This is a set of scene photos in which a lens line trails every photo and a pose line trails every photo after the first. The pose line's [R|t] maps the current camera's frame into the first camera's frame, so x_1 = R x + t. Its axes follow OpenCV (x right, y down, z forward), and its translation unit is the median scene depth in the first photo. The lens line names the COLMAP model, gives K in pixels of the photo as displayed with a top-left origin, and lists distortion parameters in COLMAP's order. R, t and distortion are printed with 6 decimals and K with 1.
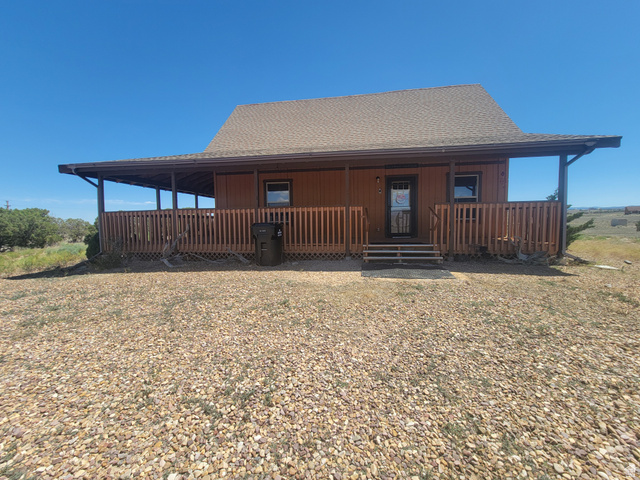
lens RADIAL K [[260.2, 0, 316.3], [0, 260.2, 234.1], [0, 0, 1]] dist [-0.002197, 0.001435]
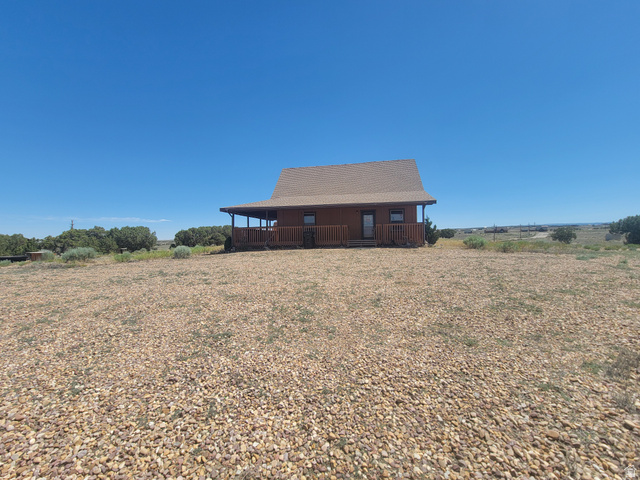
lens RADIAL K [[260.2, 0, 318.8], [0, 260.2, 238.9], [0, 0, 1]] dist [-0.002197, 0.001435]
pose [[0.999570, -0.005426, -0.028832, -0.024353], [0.004185, 0.999069, -0.042946, 0.154399], [0.029038, 0.042807, 0.998661, -1.736532]]
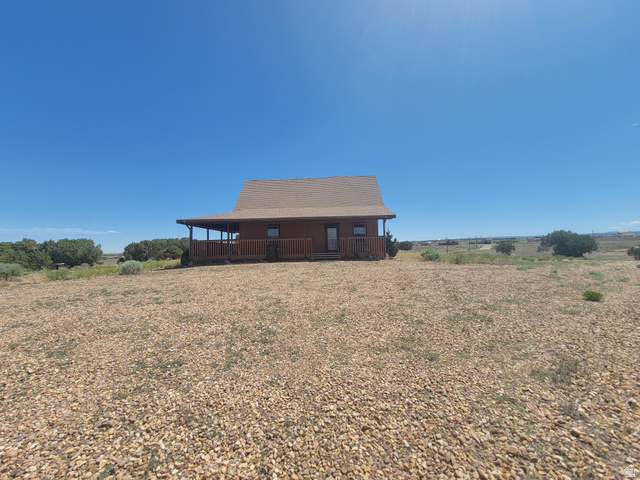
lens RADIAL K [[260.2, 0, 317.9], [0, 260.2, 240.0], [0, 0, 1]] dist [-0.002197, 0.001435]
pose [[0.994519, -0.005082, 0.104433, -0.021398], [0.013997, 0.996298, -0.084817, 0.144678], [-0.103615, 0.085814, 0.990909, -1.717232]]
